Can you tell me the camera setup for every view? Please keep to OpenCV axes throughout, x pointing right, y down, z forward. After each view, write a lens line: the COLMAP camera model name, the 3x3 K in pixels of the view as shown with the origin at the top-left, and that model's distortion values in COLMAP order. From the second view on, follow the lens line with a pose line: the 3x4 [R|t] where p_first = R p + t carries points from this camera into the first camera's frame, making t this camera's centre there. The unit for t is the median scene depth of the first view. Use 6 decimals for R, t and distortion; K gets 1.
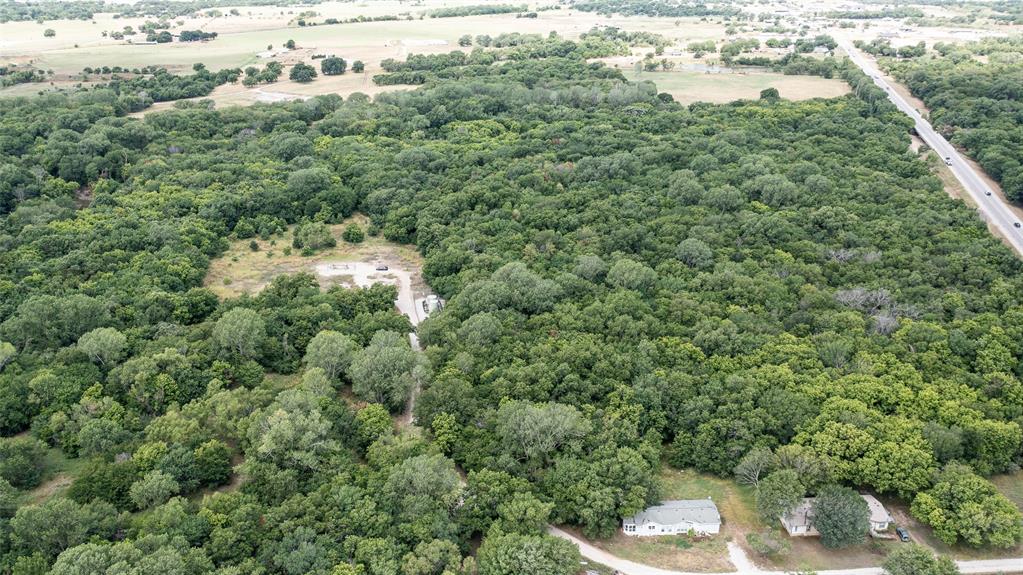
lens RADIAL K [[806.0, 0, 516.8], [0, 806.0, 281.1], [0, 0, 1]] dist [-0.012141, 0.008836]
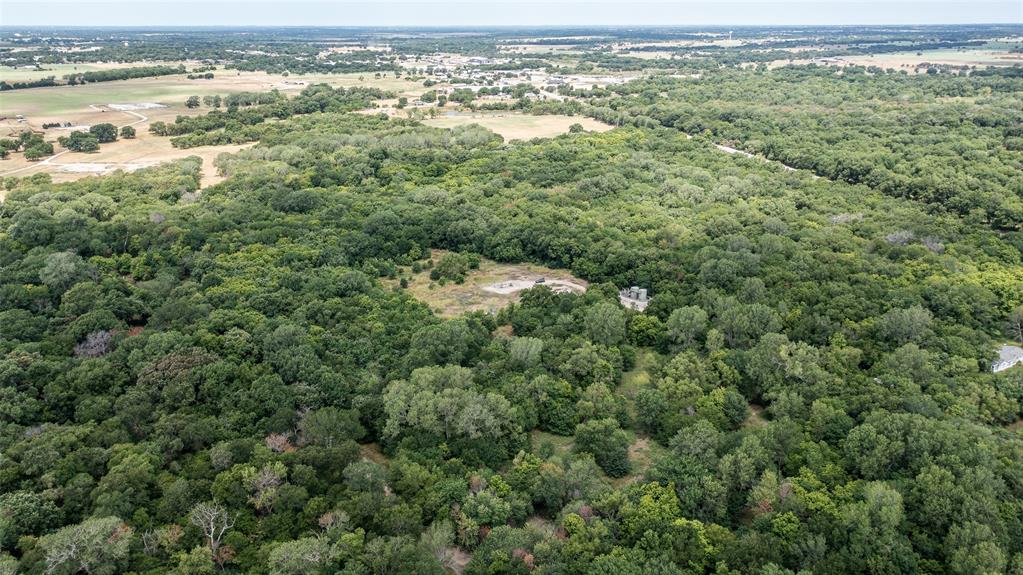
lens RADIAL K [[806.0, 0, 516.8], [0, 806.0, 281.1], [0, 0, 1]] dist [-0.012141, 0.008836]
pose [[0.868933, -0.149384, 0.471847, -0.277798], [0.181019, 0.983232, -0.022071, 0.001265], [-0.460638, 0.104591, 0.881404, 0.004934]]
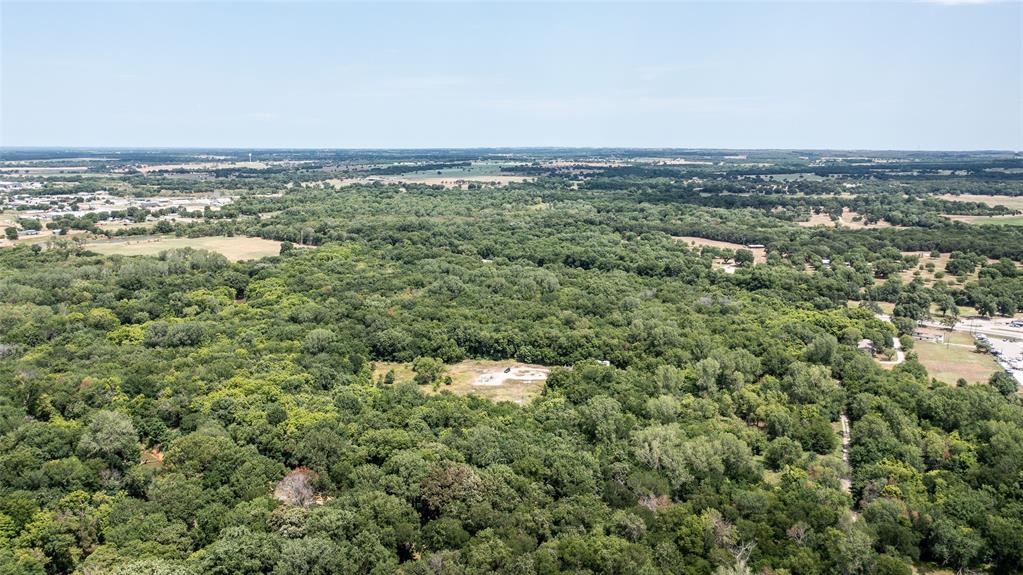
lens RADIAL K [[806.0, 0, 516.8], [0, 806.0, 281.1], [0, 0, 1]] dist [-0.012141, 0.008836]
pose [[0.422610, -0.140122, 0.895414, -0.475771], [0.323819, 0.946107, -0.004779, -0.051419], [-0.846488, 0.291972, 0.445208, 0.148004]]
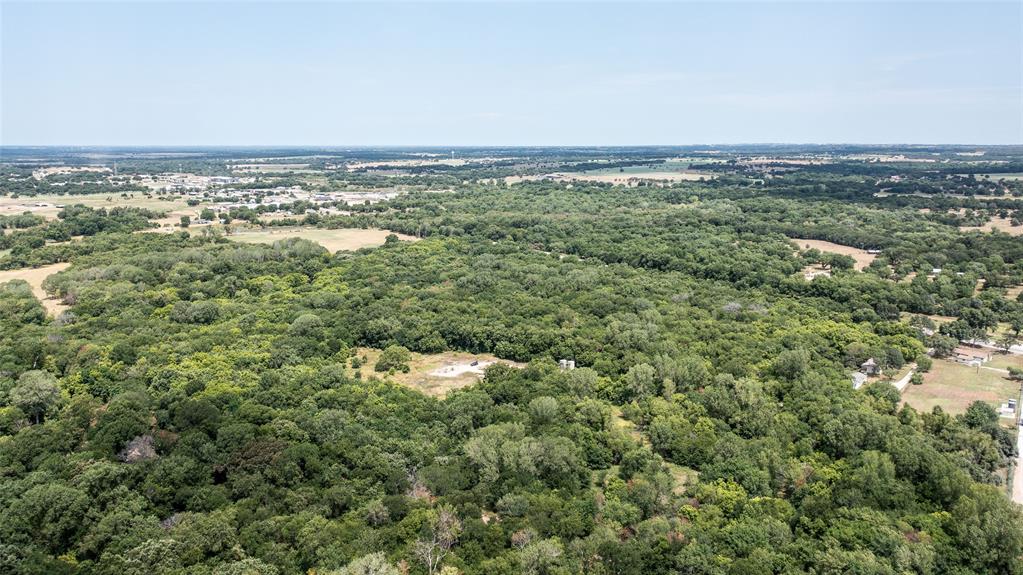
lens RADIAL K [[806.0, 0, 516.8], [0, 806.0, 281.1], [0, 0, 1]] dist [-0.012141, 0.008836]
pose [[0.646611, -0.122317, 0.752949, -0.405888], [0.275431, 0.957909, -0.080919, -0.007528], [-0.711359, 0.259709, 0.653084, 0.030708]]
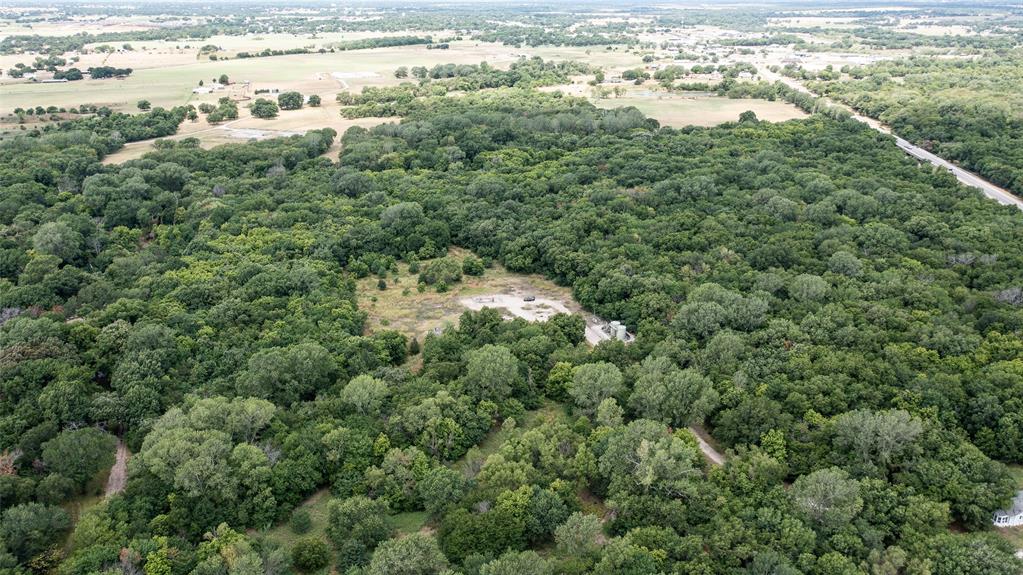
lens RADIAL K [[806.0, 0, 516.8], [0, 806.0, 281.1], [0, 0, 1]] dist [-0.012141, 0.008836]
pose [[0.985083, -0.059323, 0.161529, -0.129898], [0.064928, 0.997450, -0.029639, -0.003585], [-0.159359, 0.039685, 0.986423, 0.007949]]
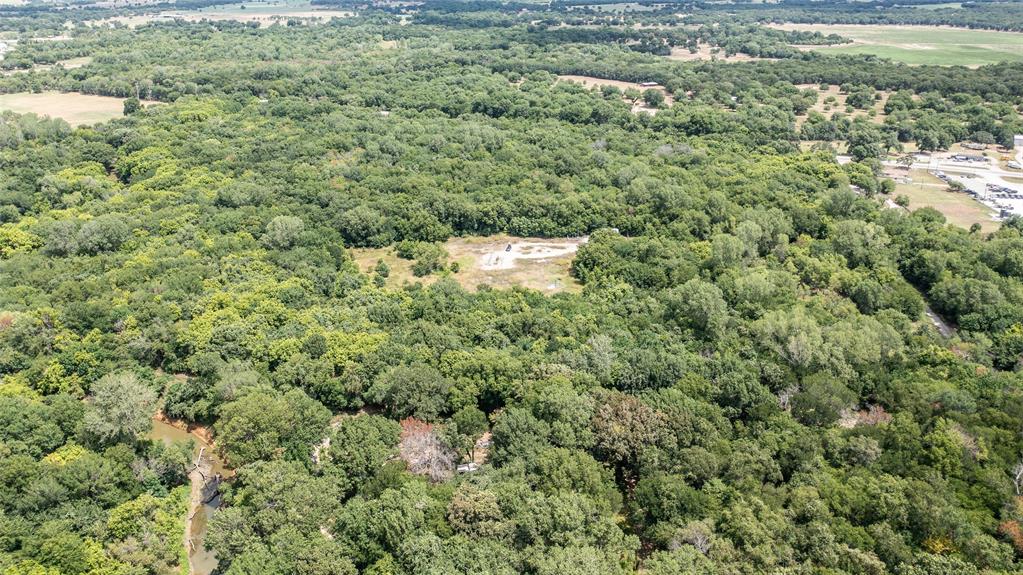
lens RADIAL K [[806.0, 0, 516.8], [0, 806.0, 281.1], [0, 0, 1]] dist [-0.012141, 0.008836]
pose [[0.190706, -0.340535, 0.920688, -0.443710], [0.355240, 0.898275, 0.258663, -0.094929], [-0.915115, 0.277737, 0.292278, 0.259236]]
